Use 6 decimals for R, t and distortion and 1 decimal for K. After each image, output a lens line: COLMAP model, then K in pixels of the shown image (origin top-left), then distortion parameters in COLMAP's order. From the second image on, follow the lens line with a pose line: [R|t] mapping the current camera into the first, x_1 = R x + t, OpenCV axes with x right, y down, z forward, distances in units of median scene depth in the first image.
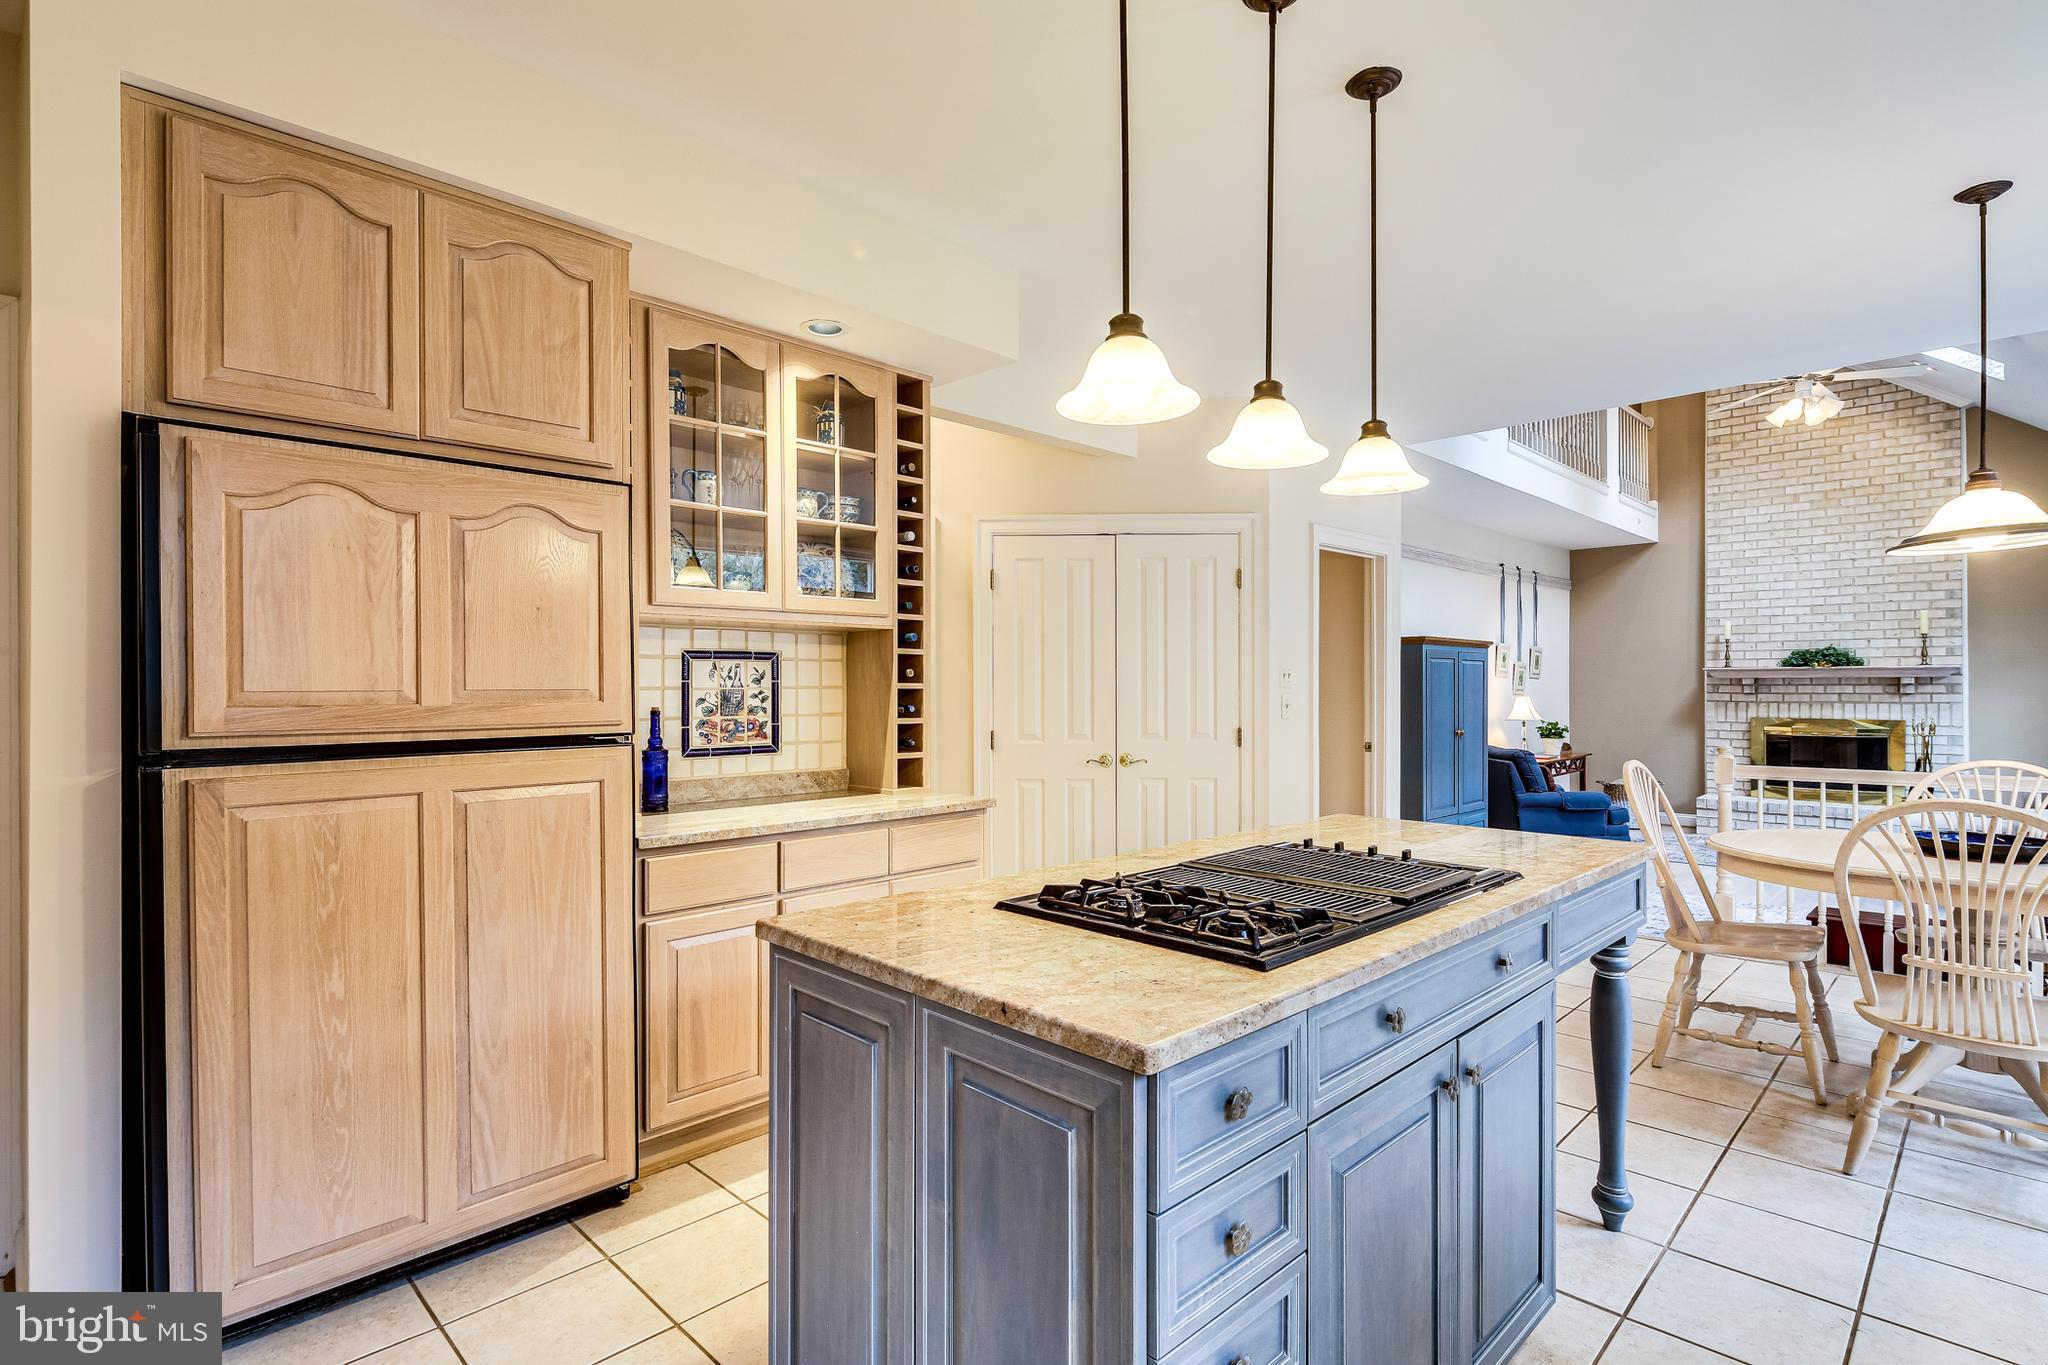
lens RADIAL K [[995.0, 0, 1029.3], [0, 995.0, 691.9], [0, 0, 1]] dist [-0.000471, -0.000652]
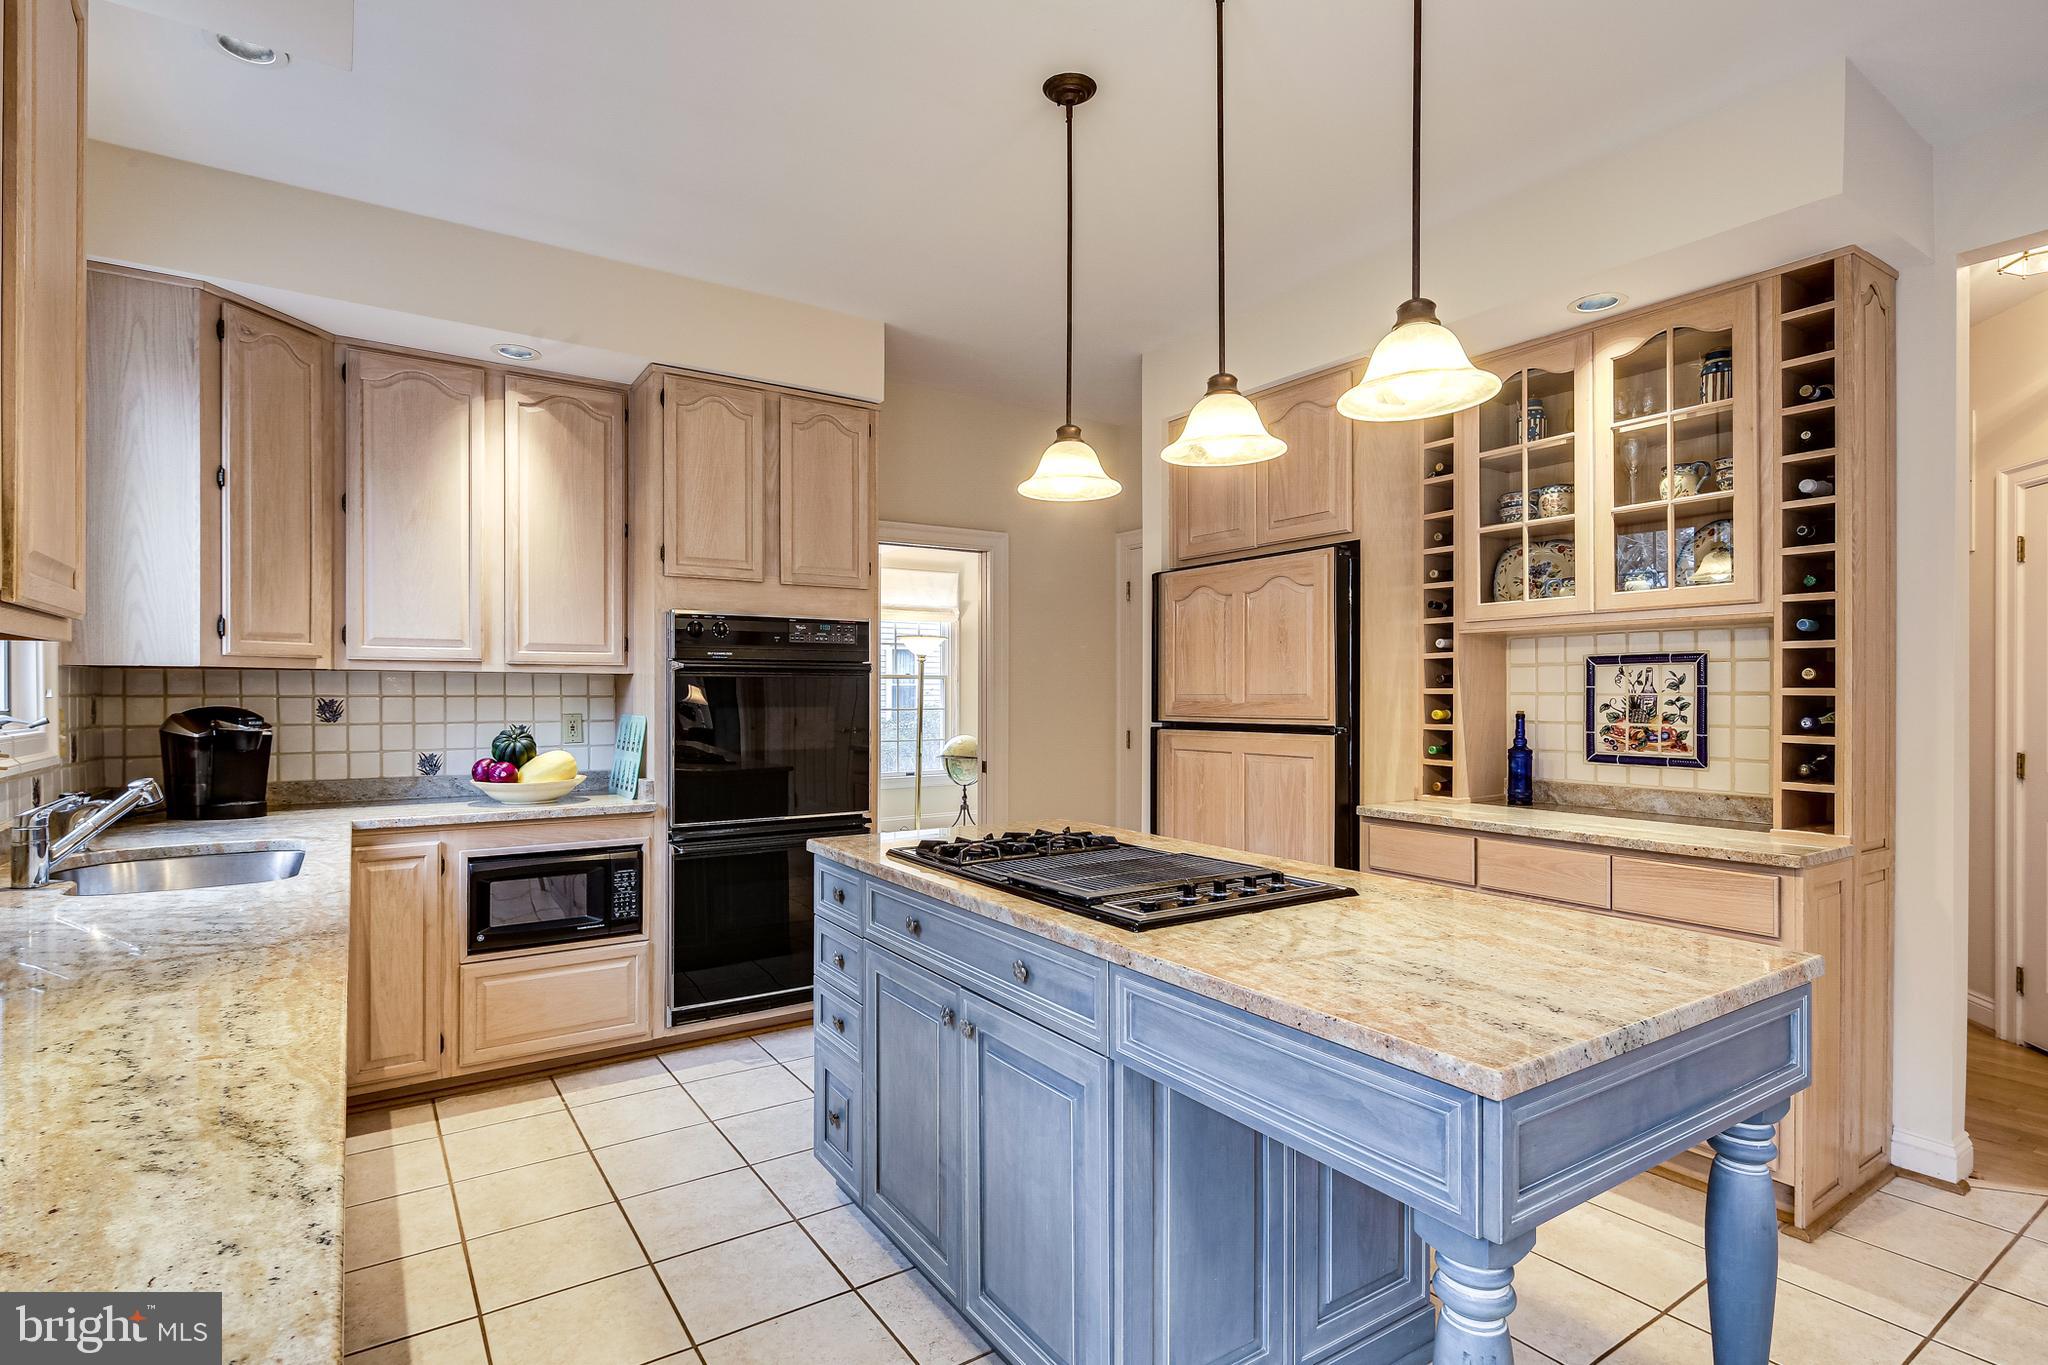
lens RADIAL K [[995.0, 0, 1029.3], [0, 995.0, 691.9], [0, 0, 1]] dist [-0.000471, -0.000652]
pose [[-0.186687, 0.001454, -0.982418, 0.727989], [-0.003443, 0.999992, 0.002134, -0.005657], [0.982413, 0.003781, -0.186680, 0.600289]]
